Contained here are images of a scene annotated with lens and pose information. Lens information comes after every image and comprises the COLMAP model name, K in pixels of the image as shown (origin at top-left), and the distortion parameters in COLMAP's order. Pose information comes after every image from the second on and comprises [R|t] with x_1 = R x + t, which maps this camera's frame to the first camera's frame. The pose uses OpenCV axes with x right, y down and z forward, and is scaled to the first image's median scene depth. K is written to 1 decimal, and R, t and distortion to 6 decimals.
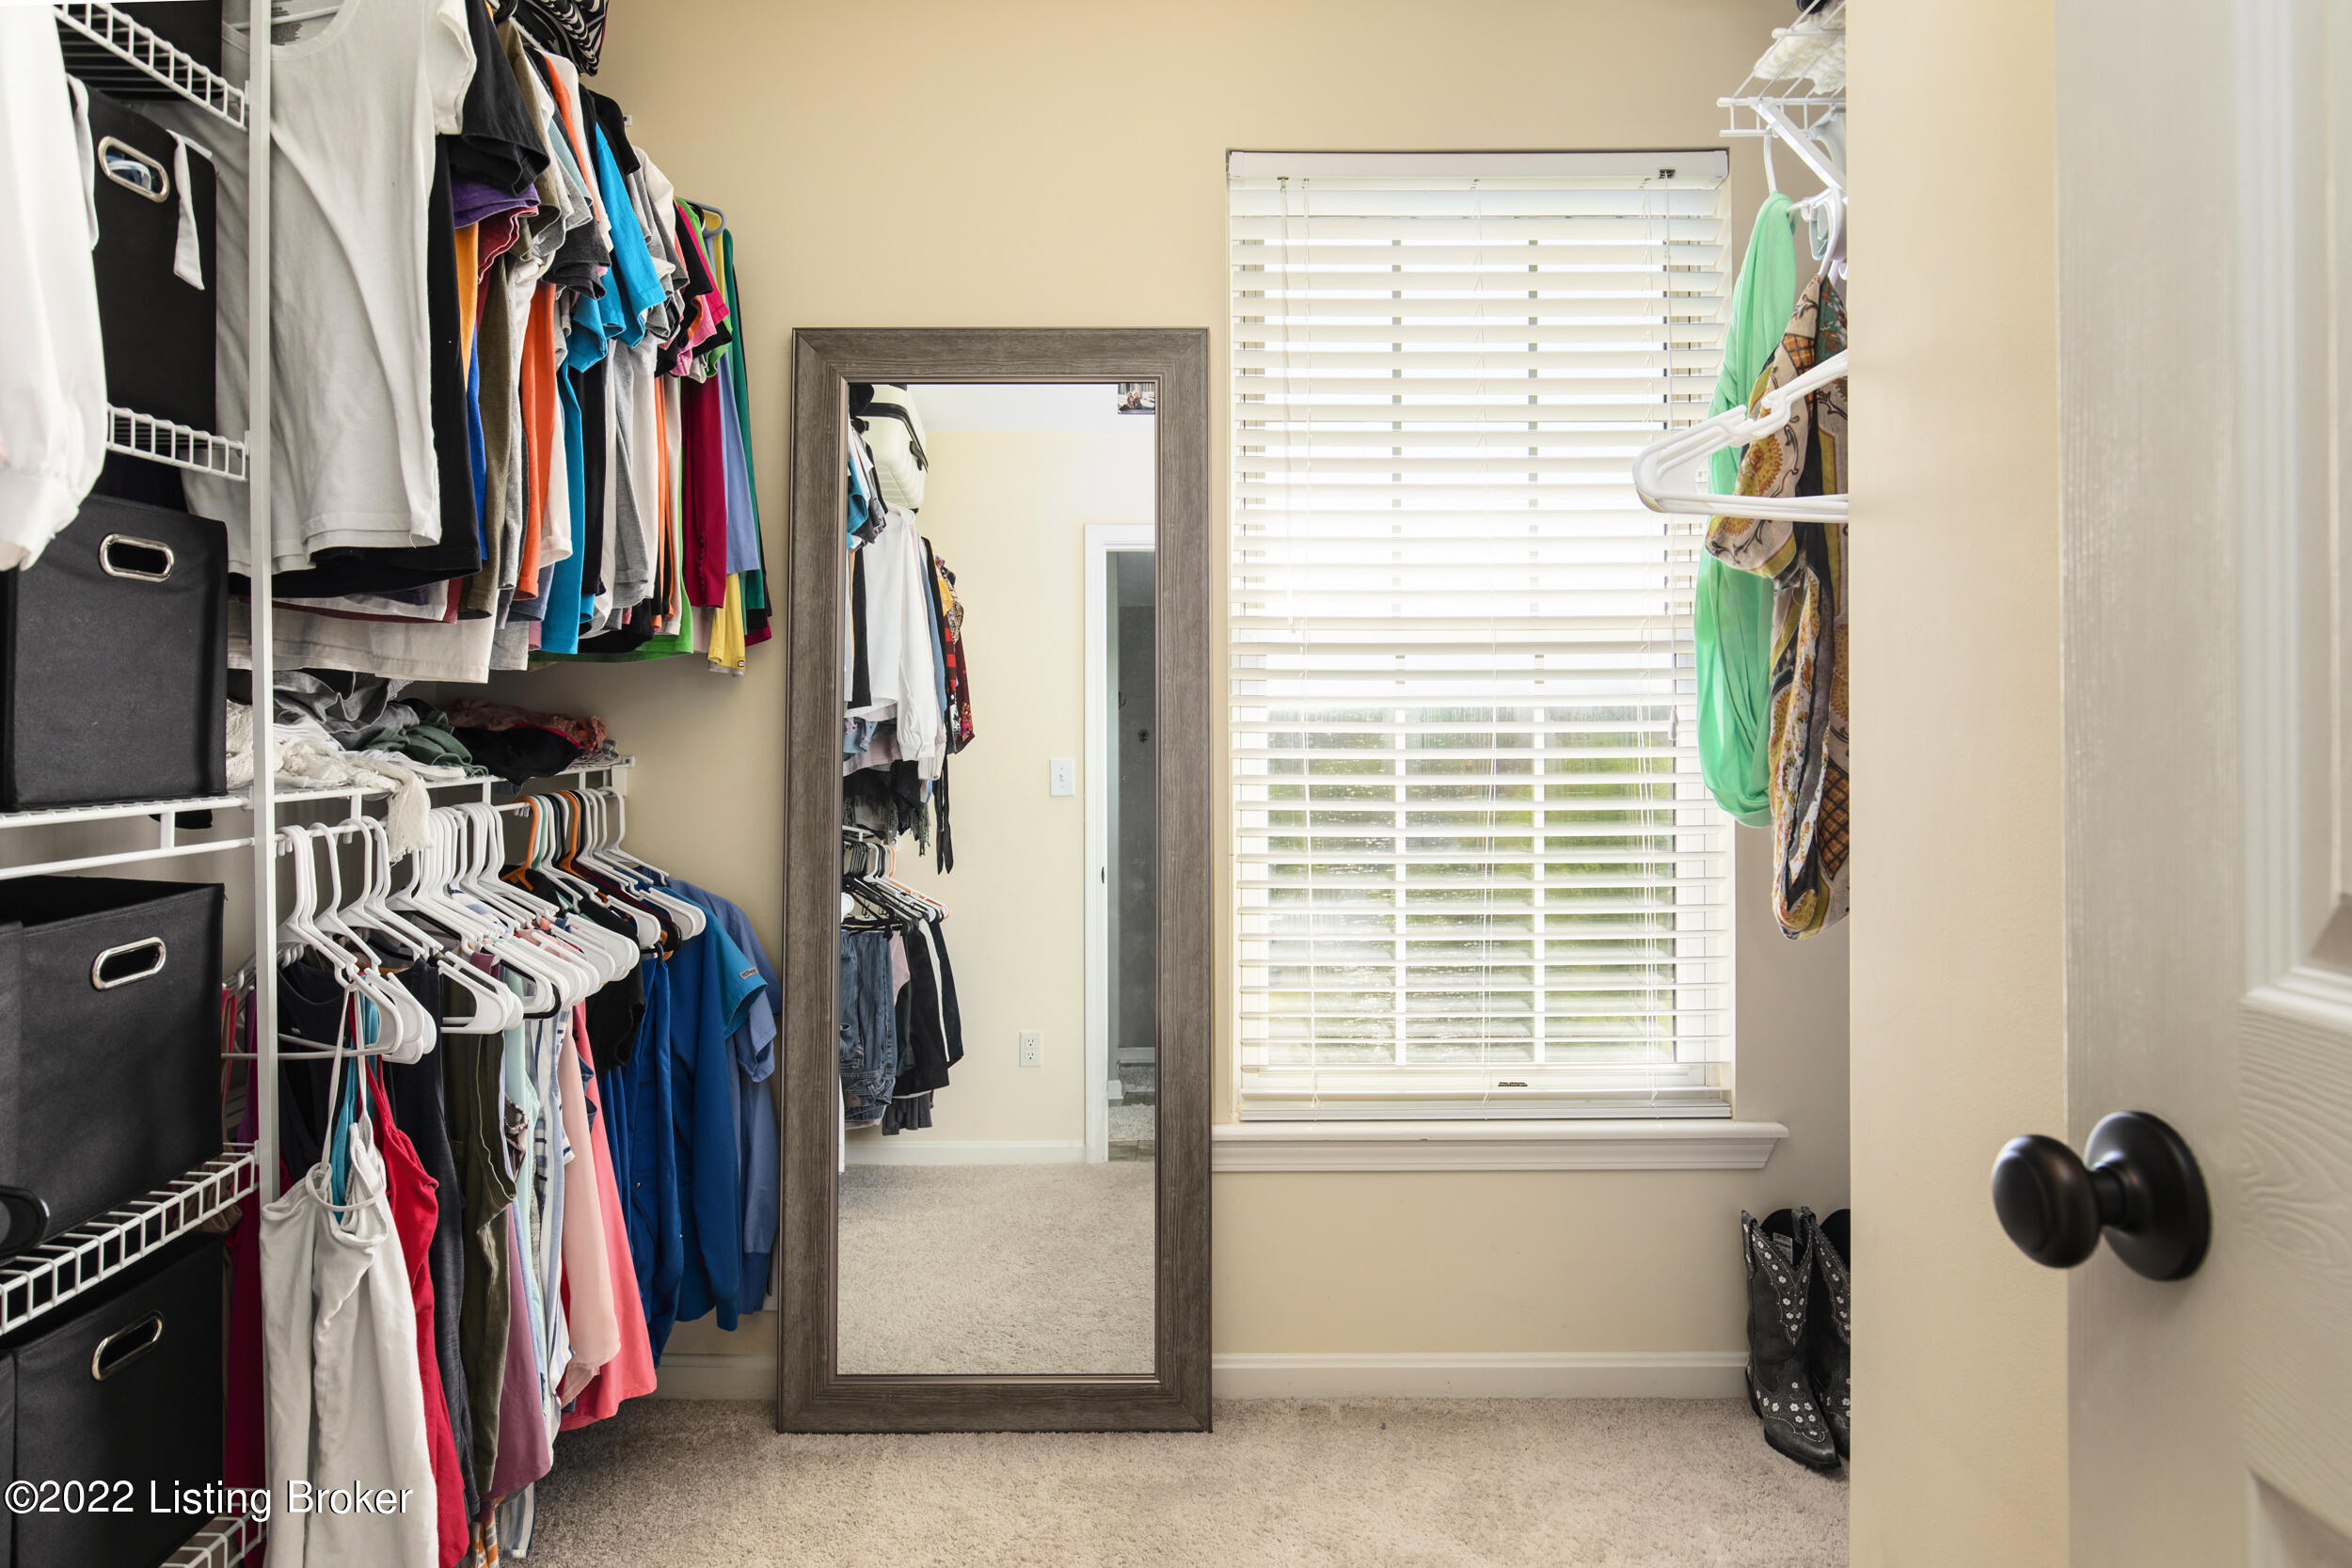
lens RADIAL K [[1389.0, 0, 1179.9], [0, 1389.0, 726.0], [0, 0, 1]] dist [-0.002923, -0.001286]
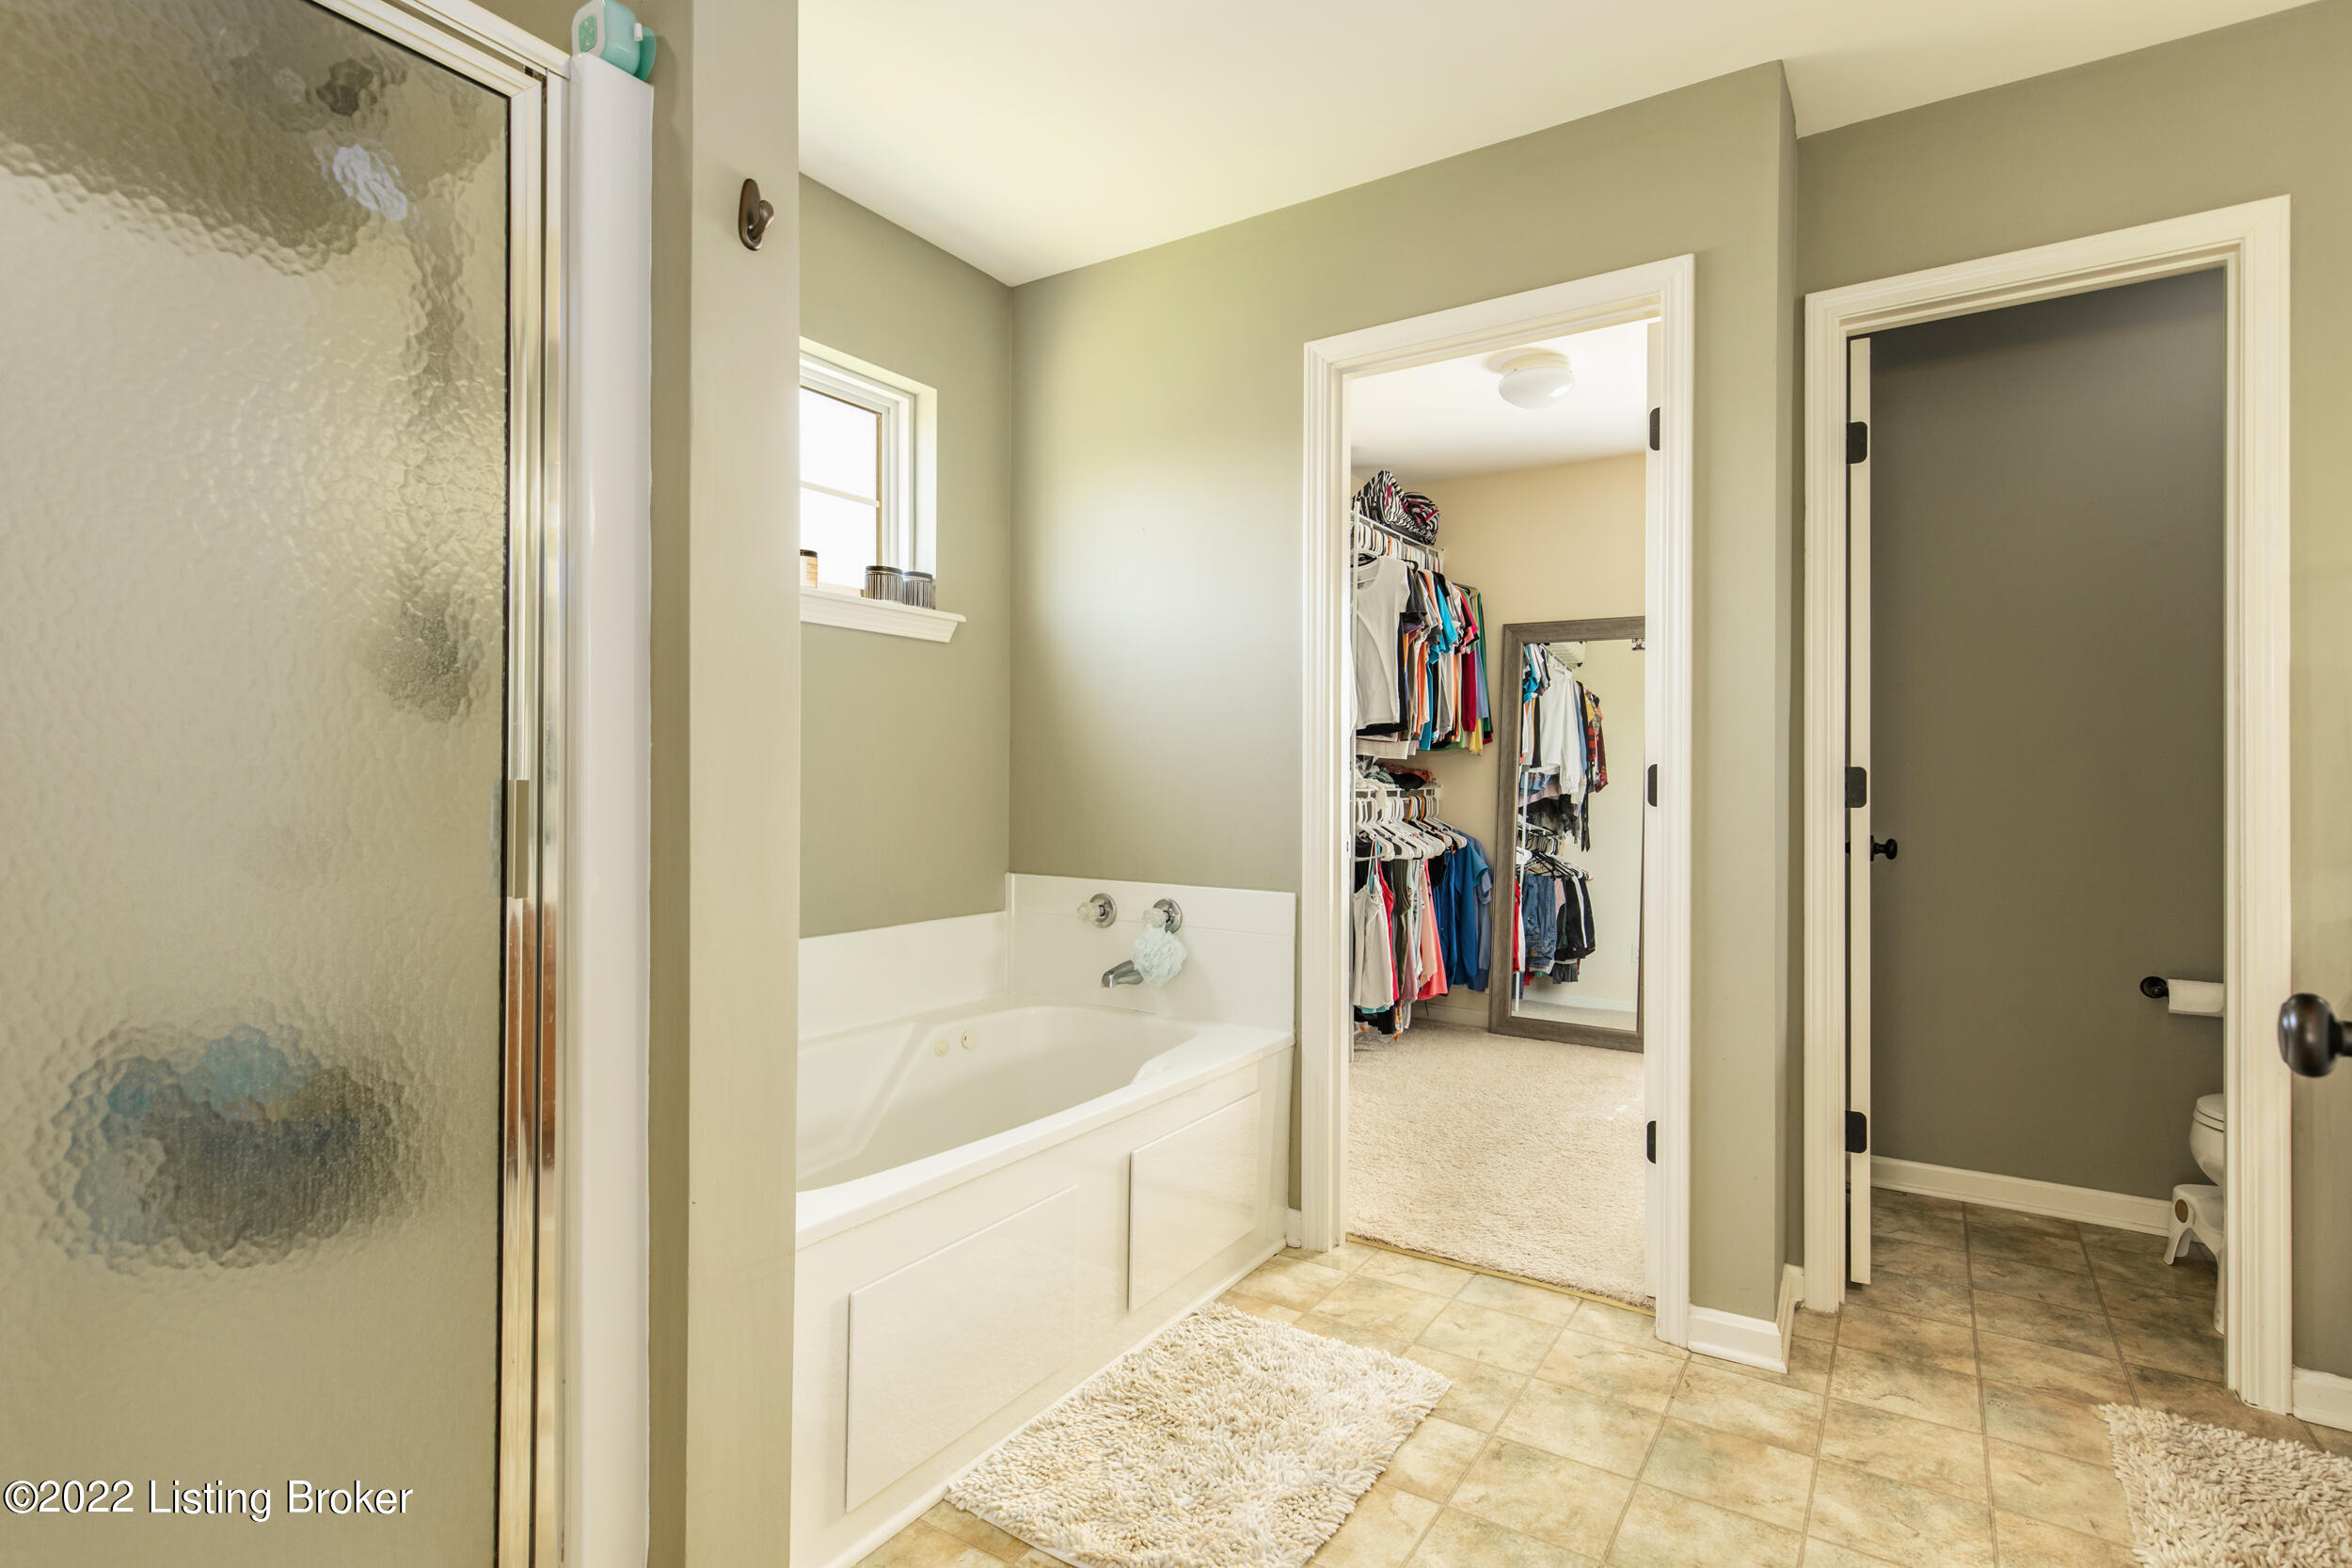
lens RADIAL K [[1146.8, 0, 1176.4], [0, 1146.8, 777.5], [0, 0, 1]] dist [-0.000514, -0.000017]
pose [[0.834659, 0.015754, -0.550541, 0.470421], [-0.018637, 0.999826, 0.000356, 0.019146], [0.550451, 0.009963, 0.834808, -1.338247]]
